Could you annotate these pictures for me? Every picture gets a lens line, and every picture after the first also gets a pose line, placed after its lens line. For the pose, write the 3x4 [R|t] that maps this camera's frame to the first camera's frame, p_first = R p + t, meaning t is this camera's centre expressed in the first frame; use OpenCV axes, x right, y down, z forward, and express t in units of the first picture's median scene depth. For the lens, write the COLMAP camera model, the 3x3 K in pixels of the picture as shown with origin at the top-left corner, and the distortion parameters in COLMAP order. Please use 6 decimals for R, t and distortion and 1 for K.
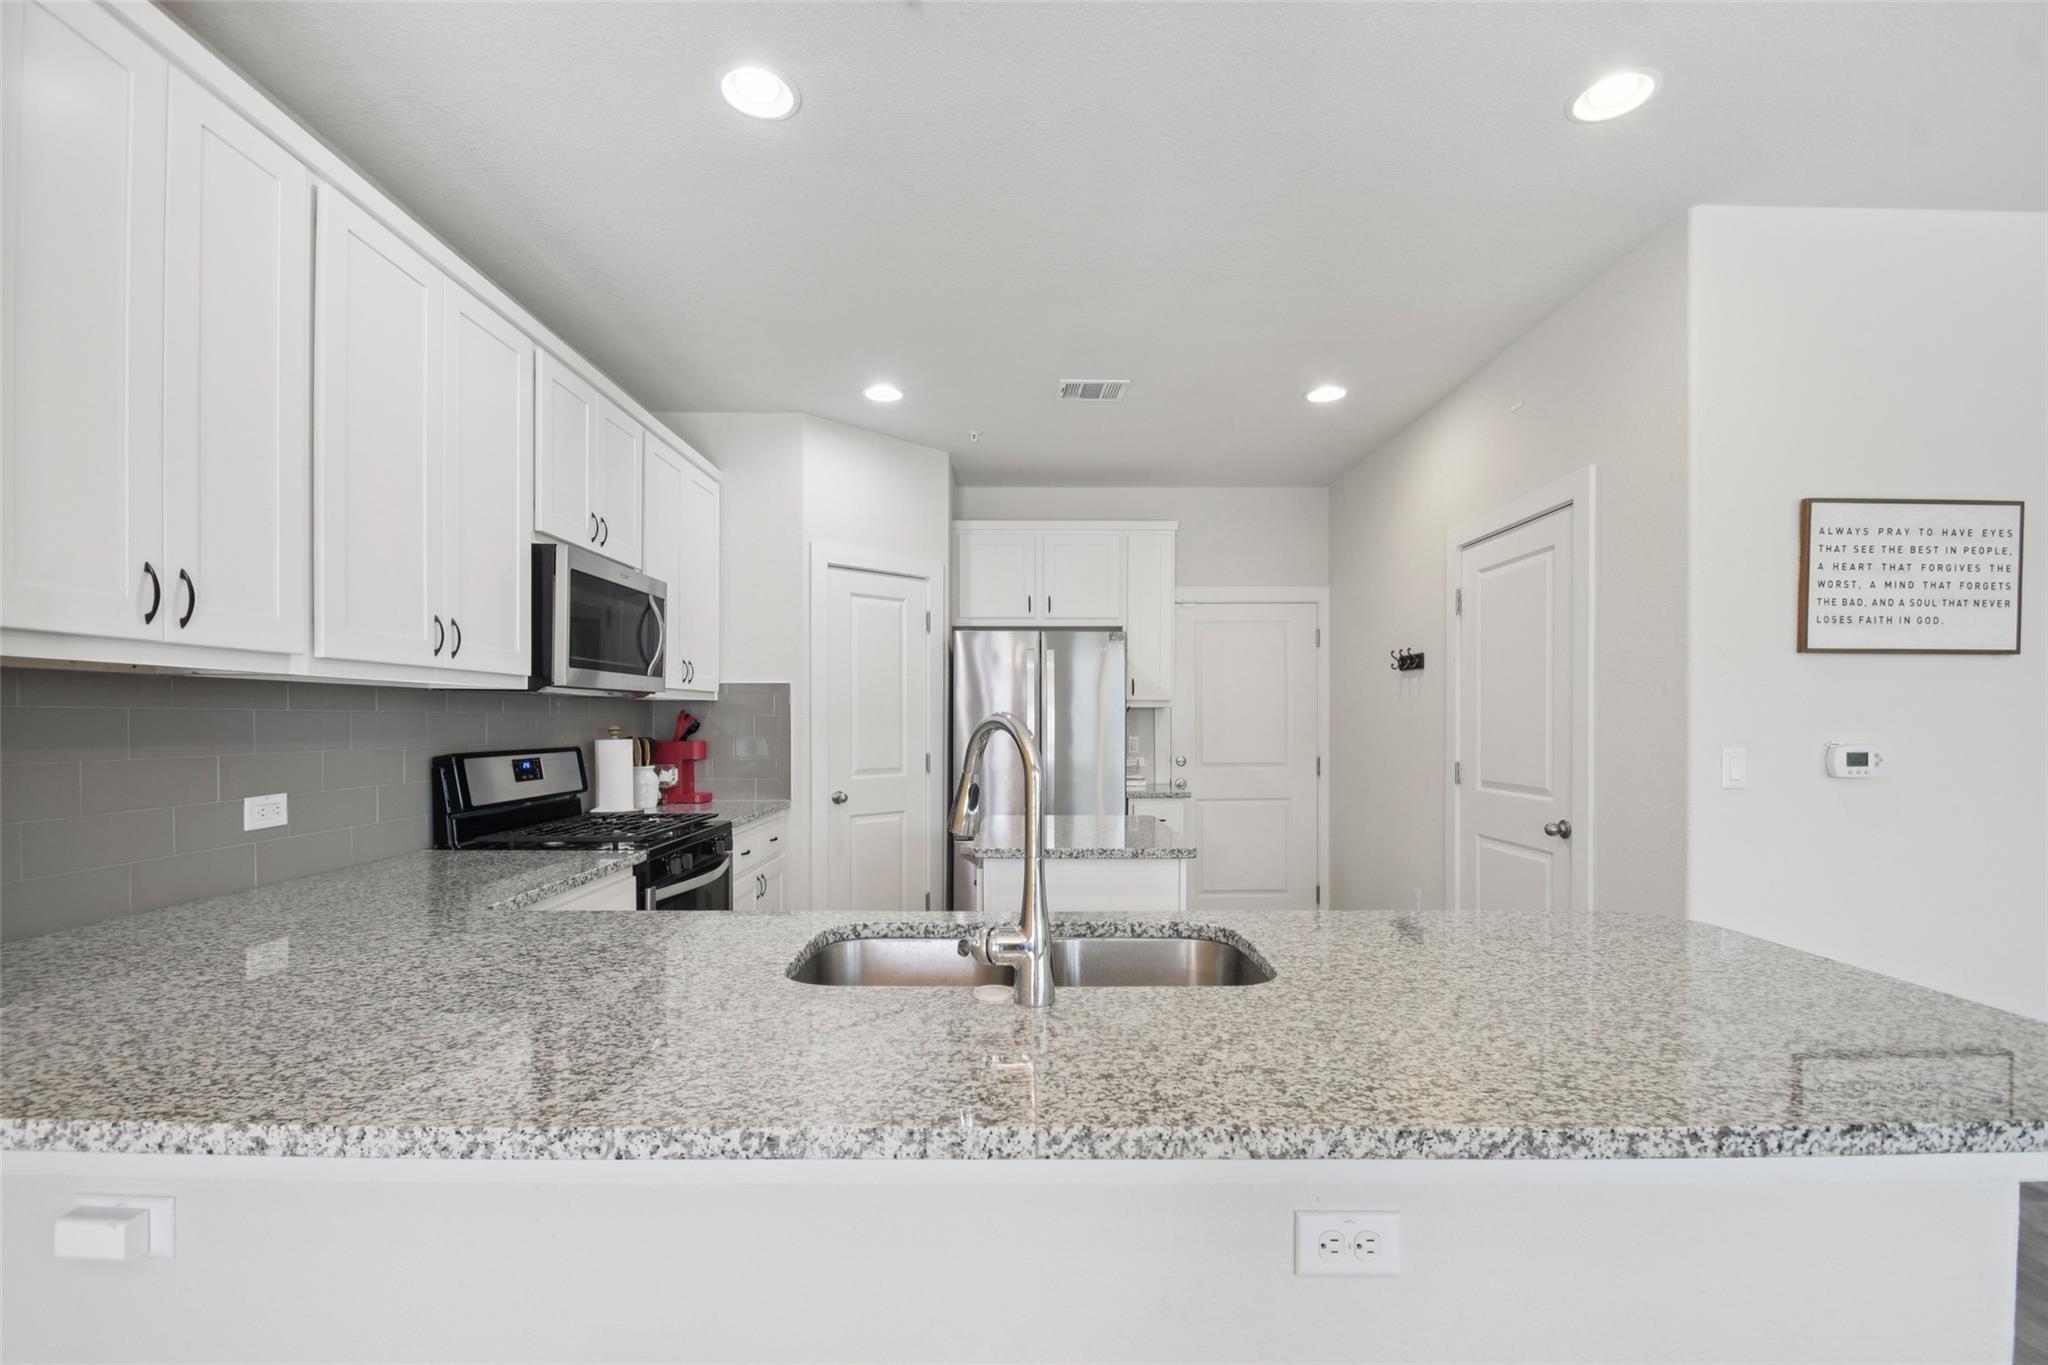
lens RADIAL K [[890.4, 0, 1025.4], [0, 890.4, 727.7], [0, 0, 1]] dist [-0.013472, -0.000162]
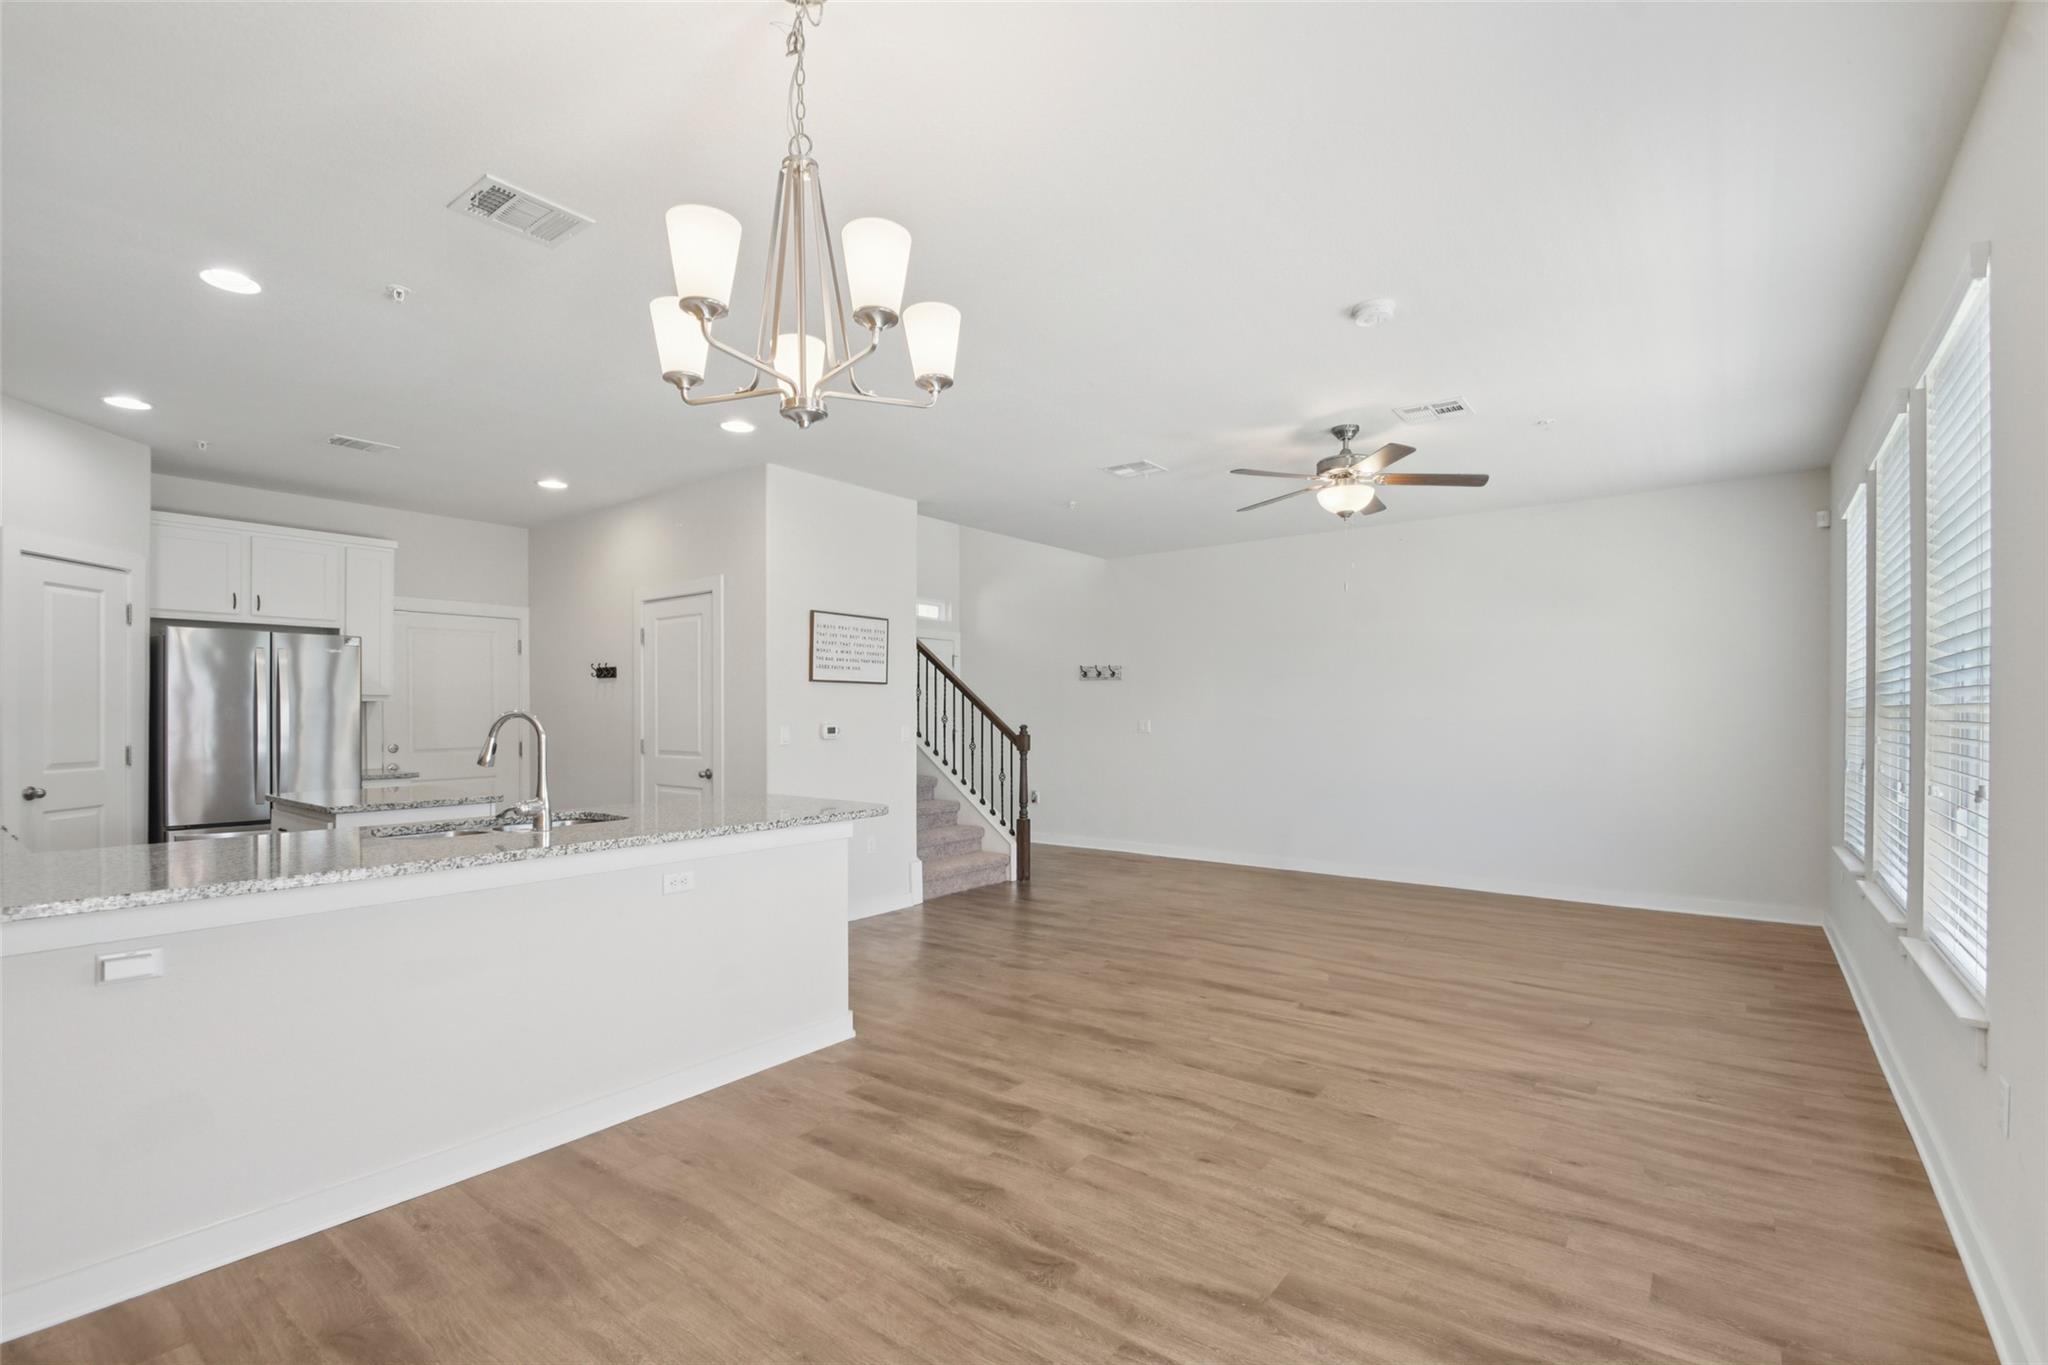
lens RADIAL K [[927.0, 0, 1022.2], [0, 927.0, 716.7], [0, 0, 1]] dist [0.000037, -0.011207]
pose [[0.613042, -0.005370, 0.790032, -0.481639], [0.006576, 0.999977, 0.001694, 0.000528], [-0.790023, 0.004157, 0.613064, -0.647829]]
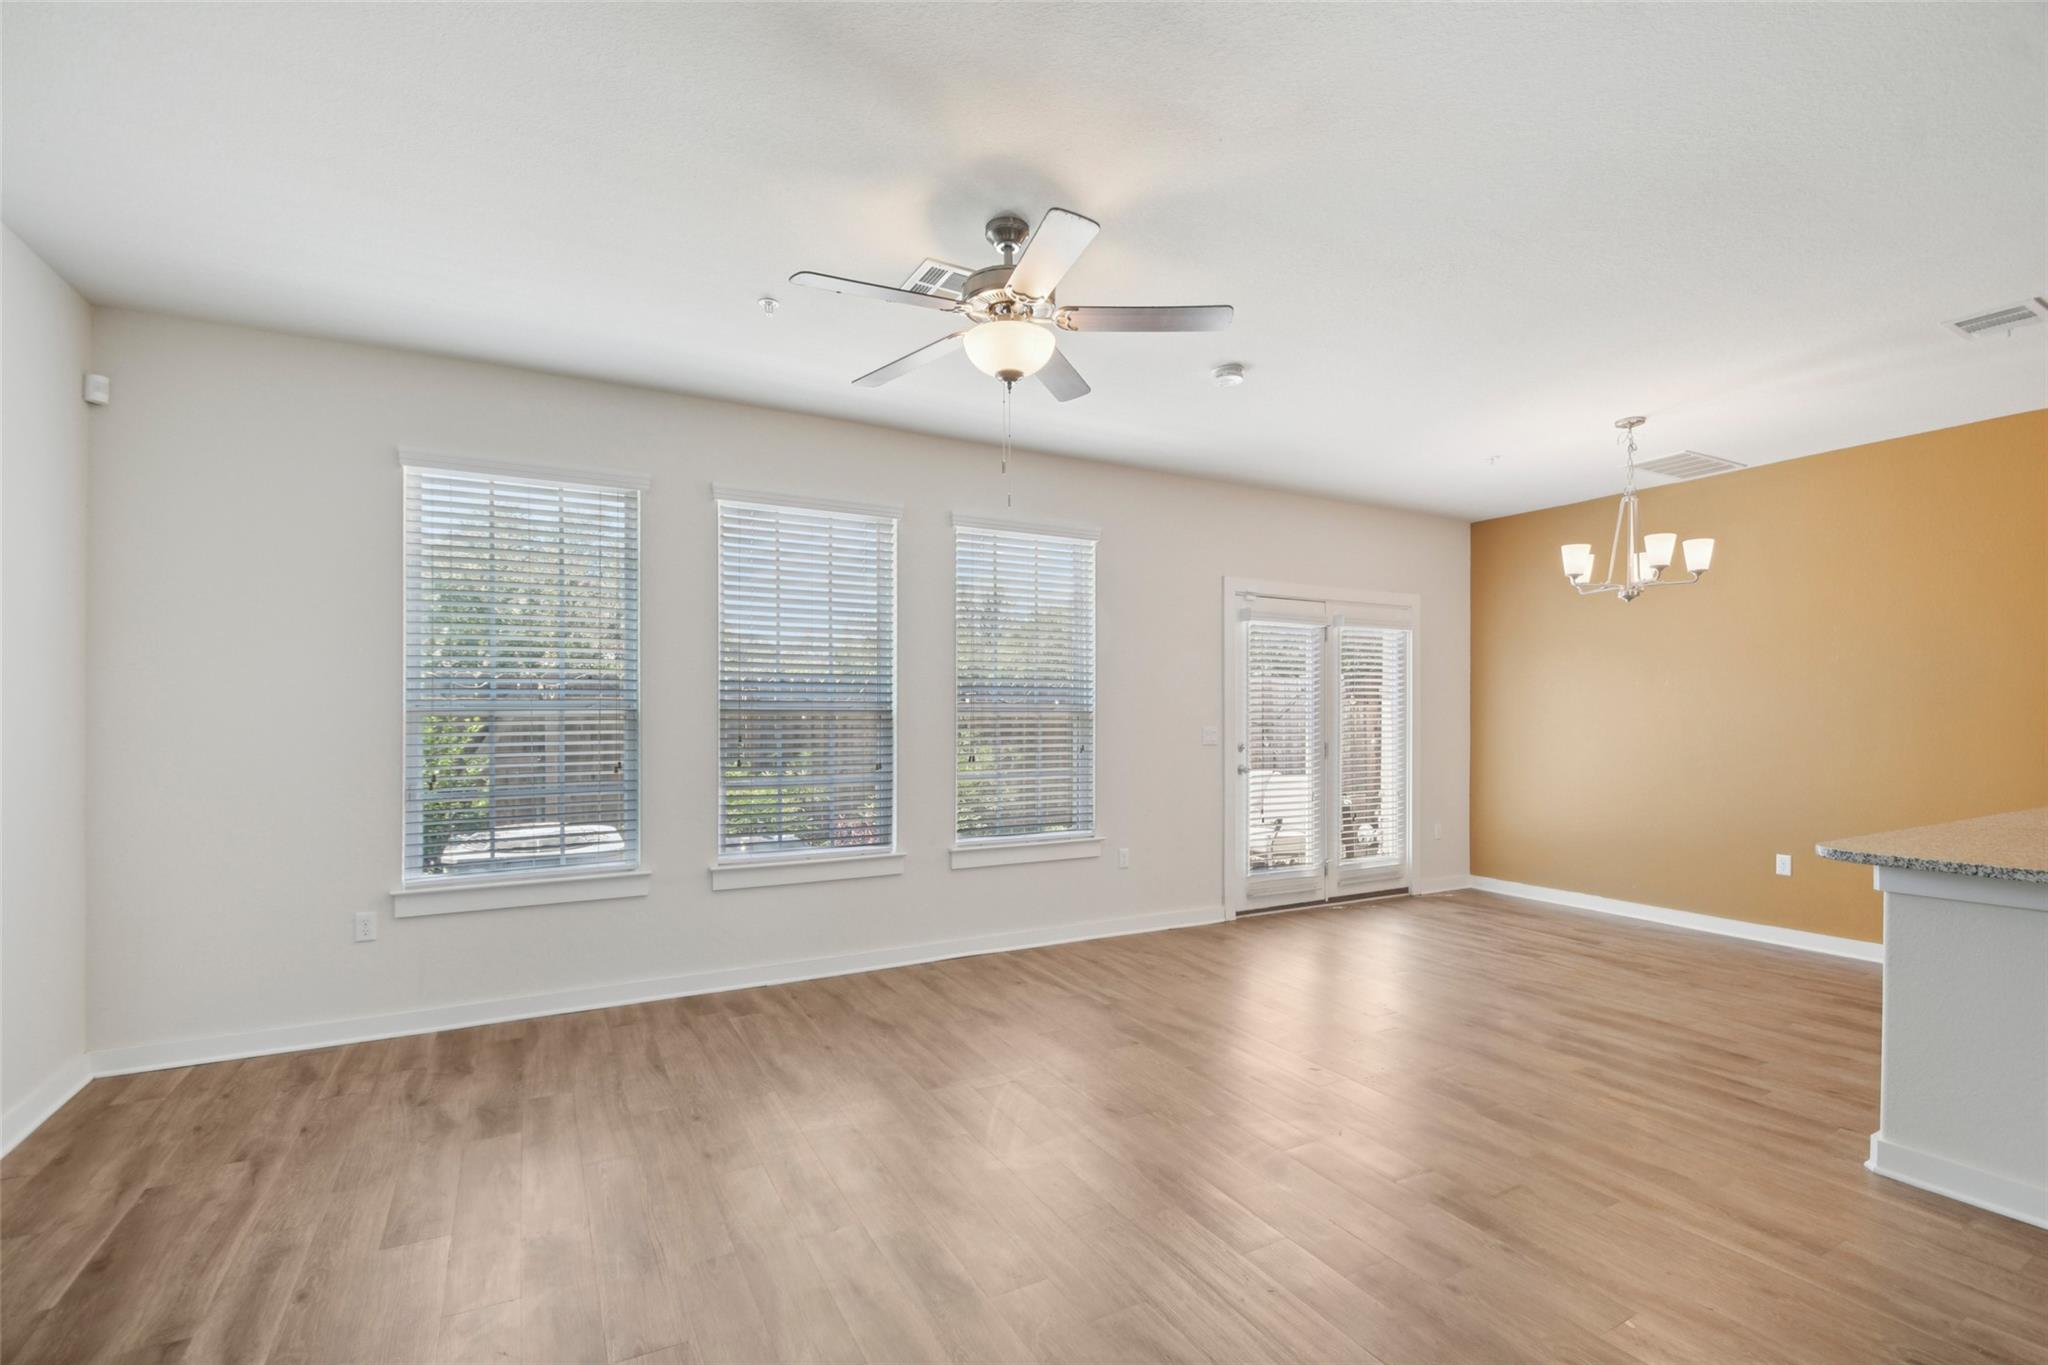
lens RADIAL K [[907.3, 0, 1023.0], [0, 907.3, 712.5], [0, 0, 1]] dist [0.024971, -0.011331]
pose [[-0.877733, -0.003157, -0.479139, 1.478559], [-0.006783, 0.999960, 0.005838, -0.010581], [0.479102, 0.008375, -0.877720, 0.660424]]
